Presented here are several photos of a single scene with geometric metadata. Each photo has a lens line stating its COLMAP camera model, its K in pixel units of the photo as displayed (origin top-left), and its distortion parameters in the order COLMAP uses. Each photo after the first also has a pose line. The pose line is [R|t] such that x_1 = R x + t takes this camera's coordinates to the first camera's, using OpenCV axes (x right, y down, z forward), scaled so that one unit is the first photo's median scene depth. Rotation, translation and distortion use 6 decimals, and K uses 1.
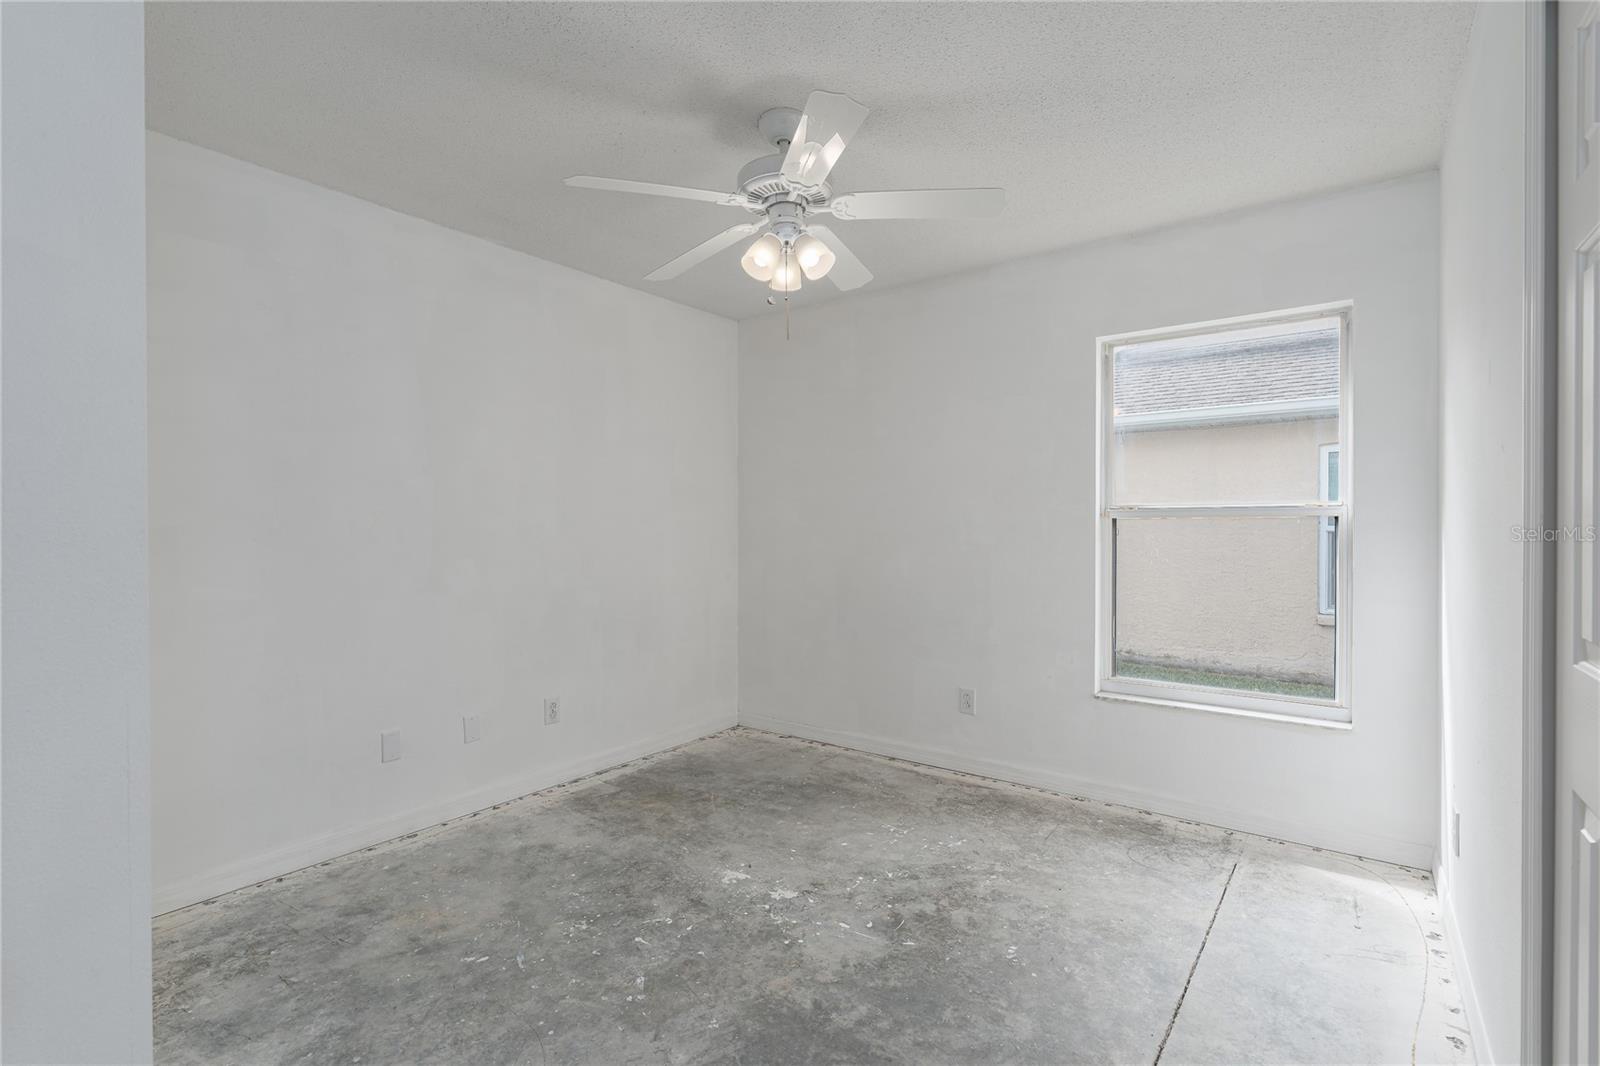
lens RADIAL K [[741.2, 0, 800.2], [0, 741.2, 530.5], [0, 0, 1]] dist [-0.003579, 0.001607]
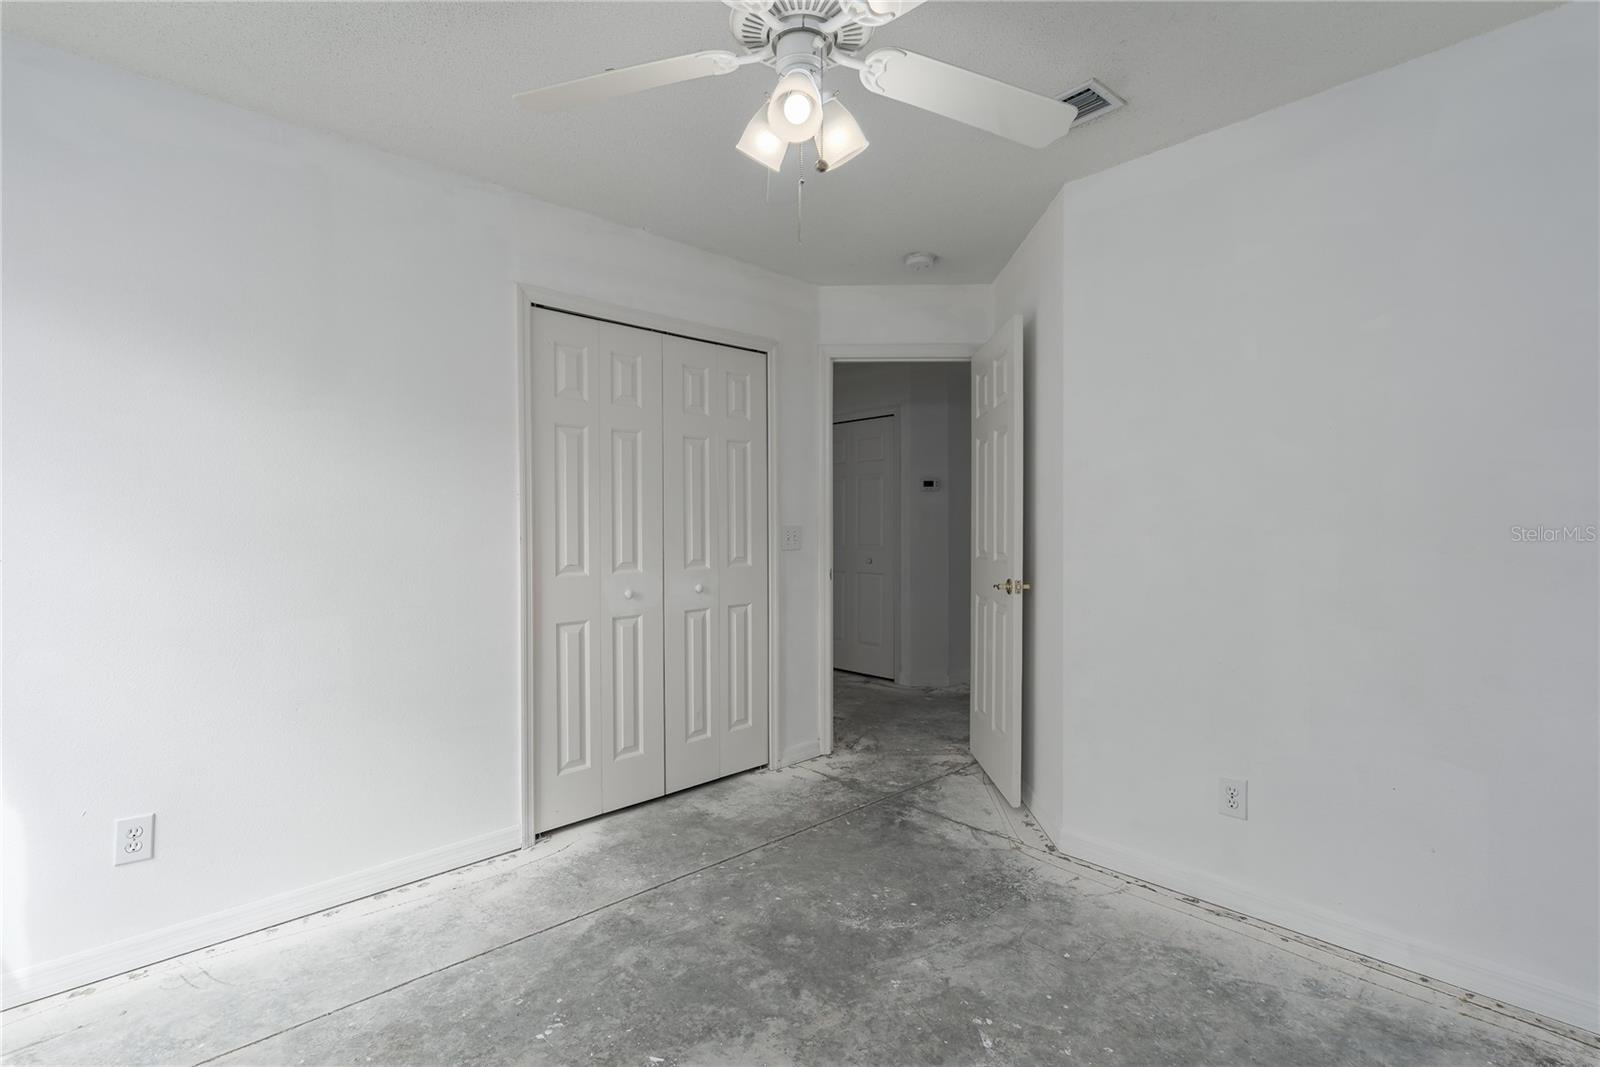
lens RADIAL K [[741.2, 0, 800.1], [0, 741.2, 532.8], [0, 0, 1]] dist [-0.003579, 0.001607]
pose [[-0.987262, 0.003187, 0.159072, -0.147125], [0.004809, 0.999940, 0.009810, -0.001588], [-0.159031, 0.010450, -0.987218, 2.001827]]
